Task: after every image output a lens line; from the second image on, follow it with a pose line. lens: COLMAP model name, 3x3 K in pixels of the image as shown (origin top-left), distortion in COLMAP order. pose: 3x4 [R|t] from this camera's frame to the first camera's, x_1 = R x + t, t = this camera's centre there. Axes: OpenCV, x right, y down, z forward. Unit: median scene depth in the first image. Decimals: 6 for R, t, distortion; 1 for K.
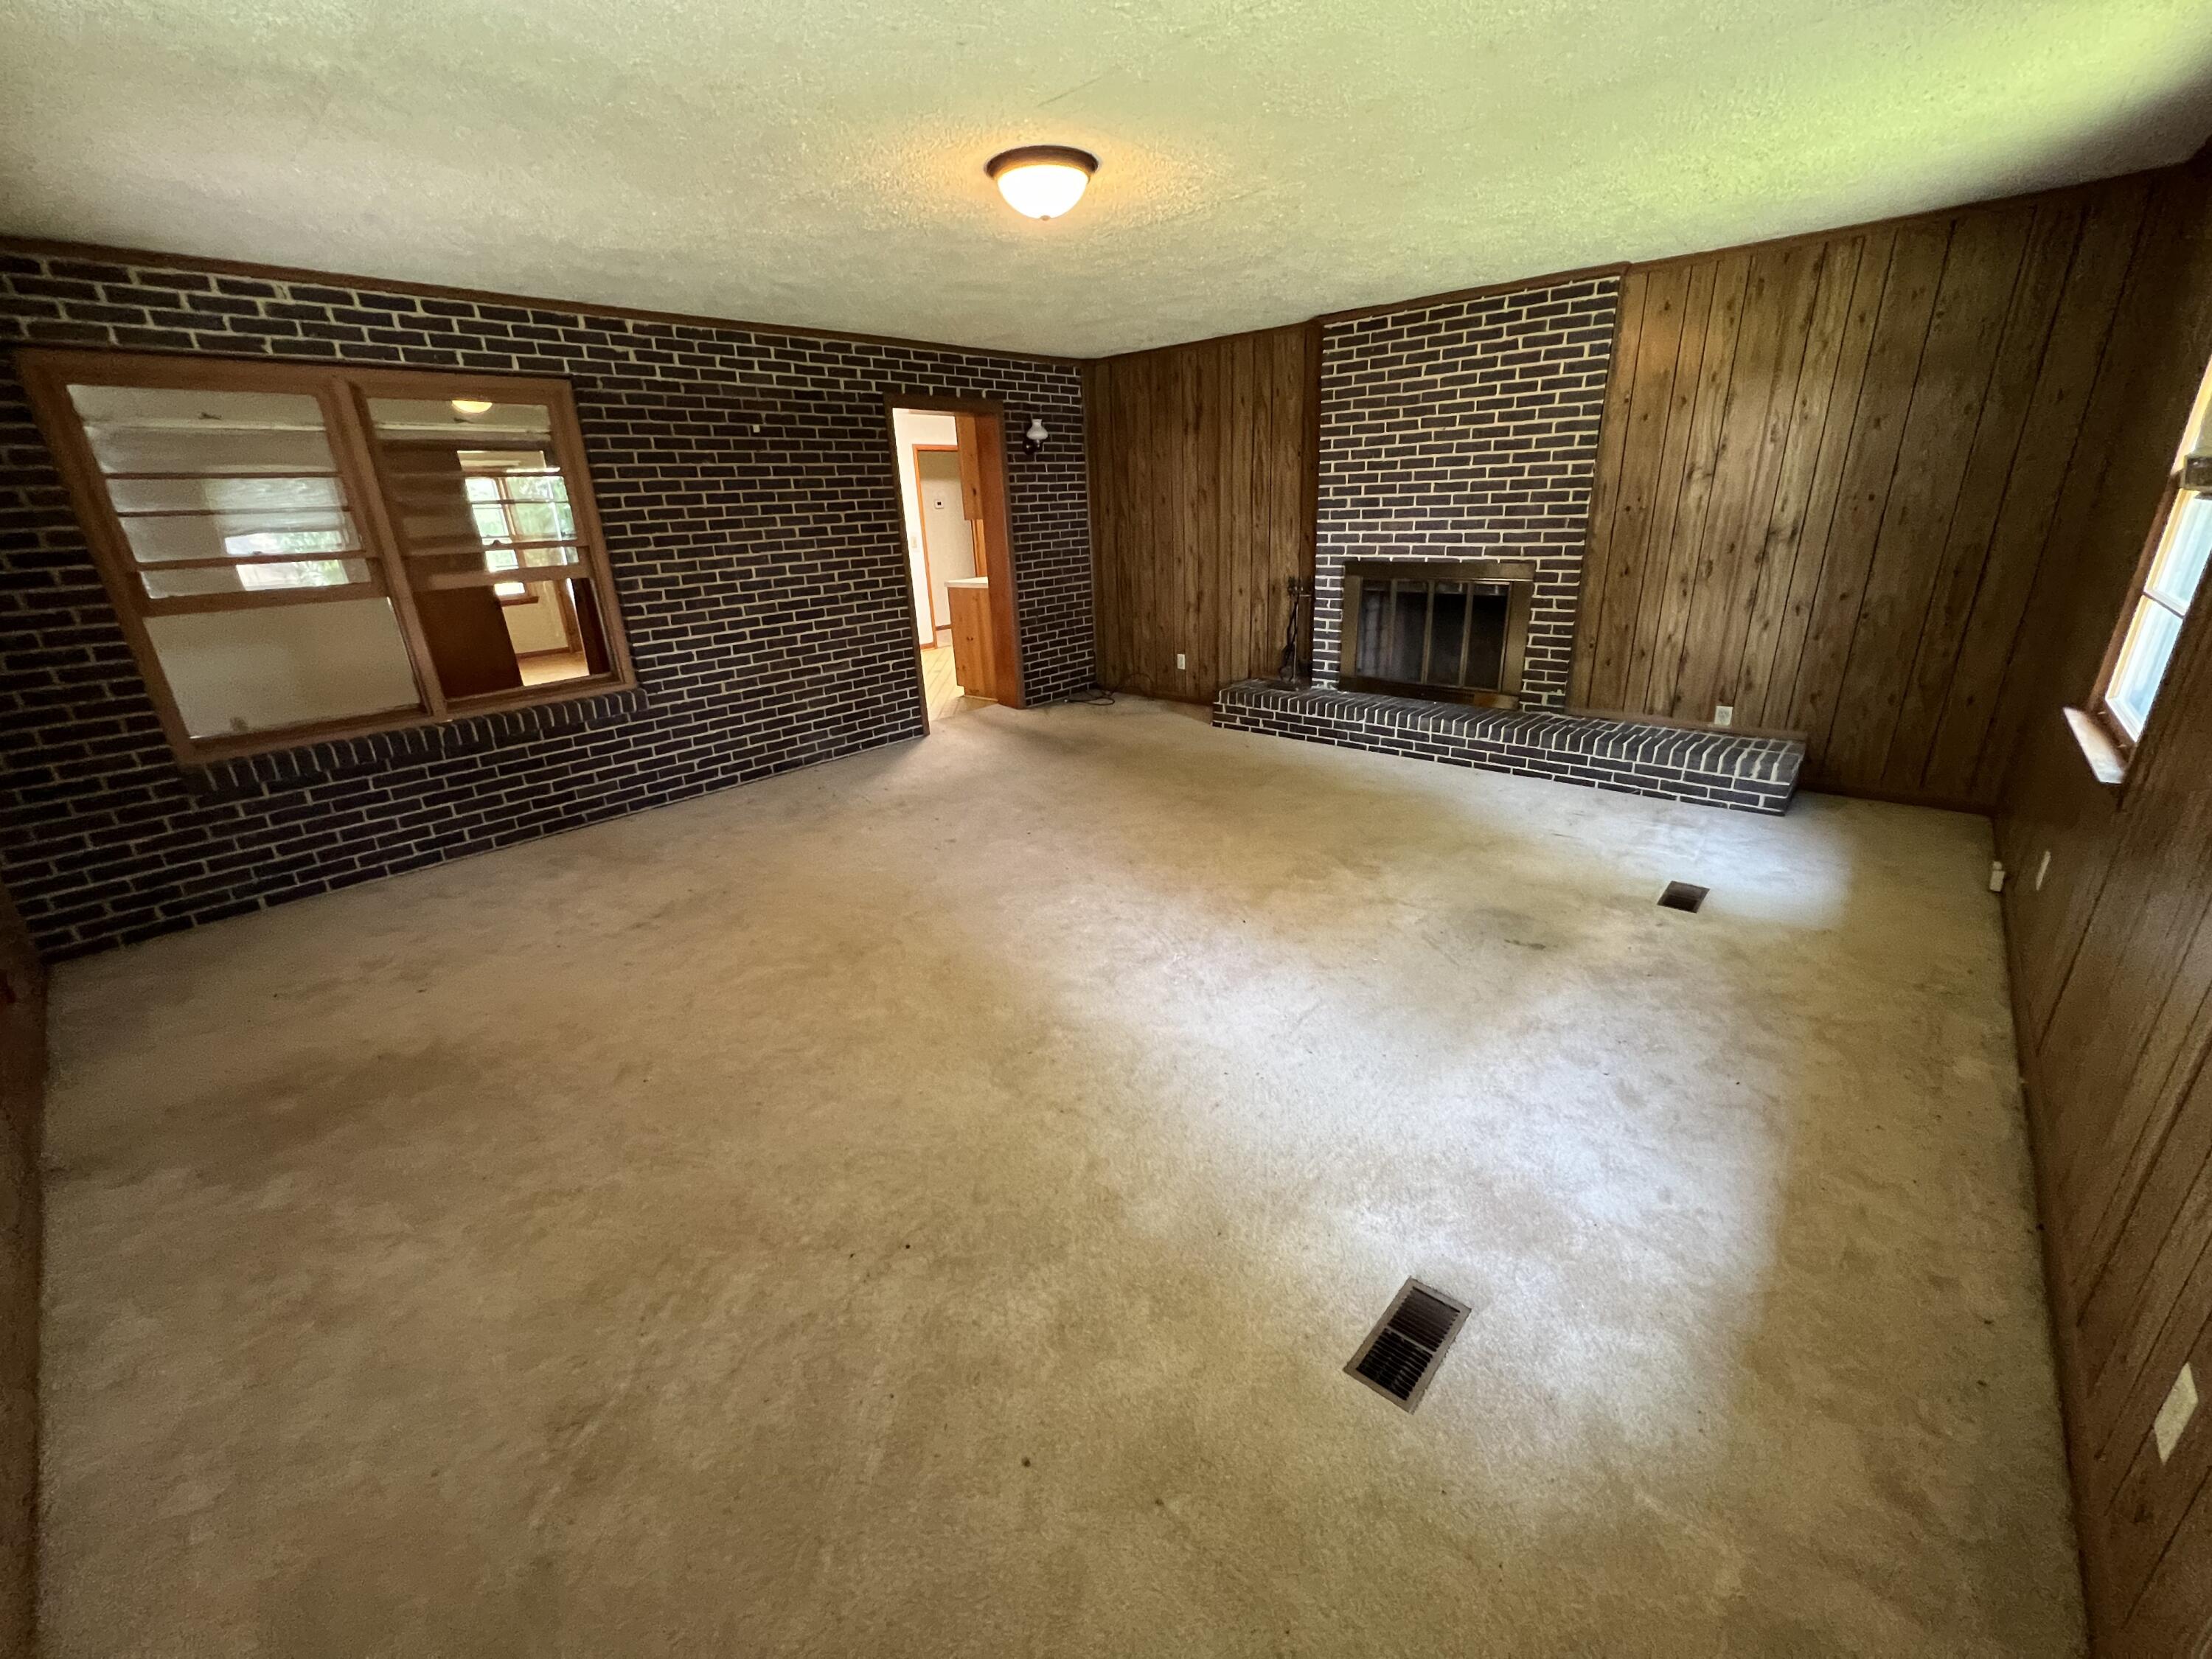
lens RADIAL K [[891.2, 0, 1104.7], [0, 891.2, 824.8], [0, 0, 1]] dist [0.000087, -0.000374]
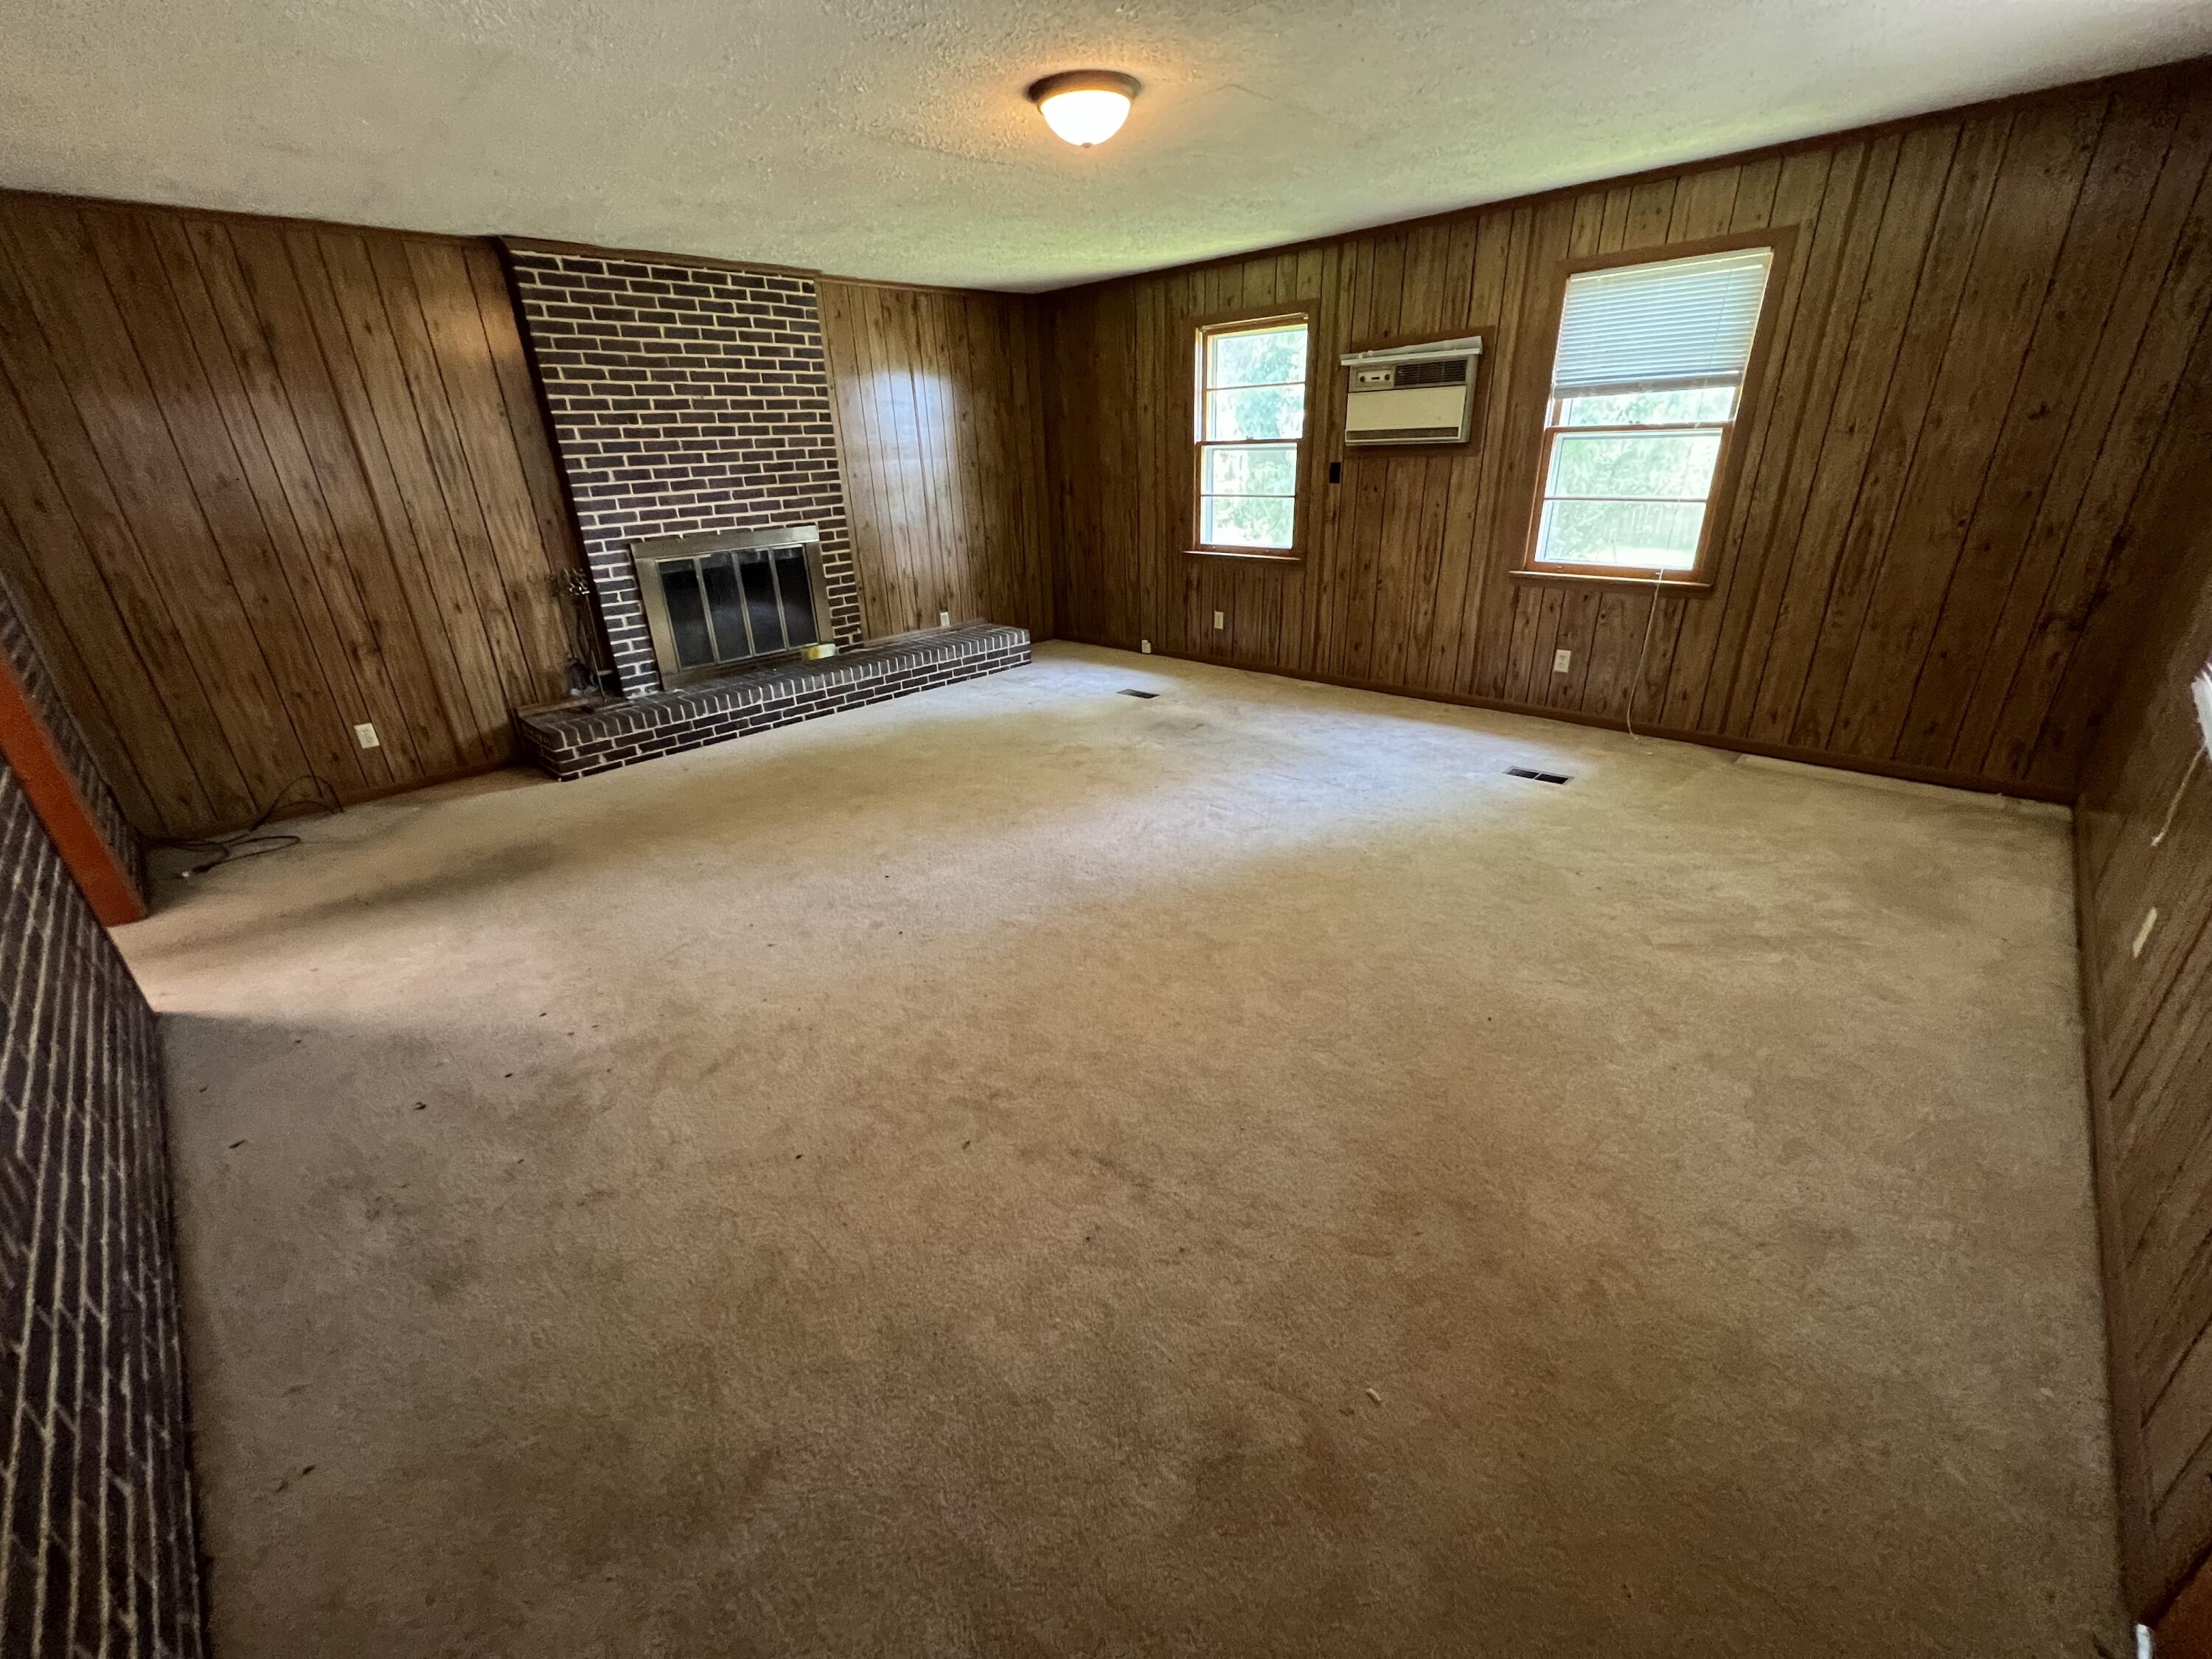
lens RADIAL K [[891.2, 0, 1105.3], [0, 891.2, 831.4], [0, 0, 1]] dist [0.000087, -0.000374]
pose [[0.042522, -0.371244, 0.927561, -0.667557], [0.371863, 0.867579, 0.330189, -0.180271], [-0.927313, 0.330886, 0.174943, 0.550322]]
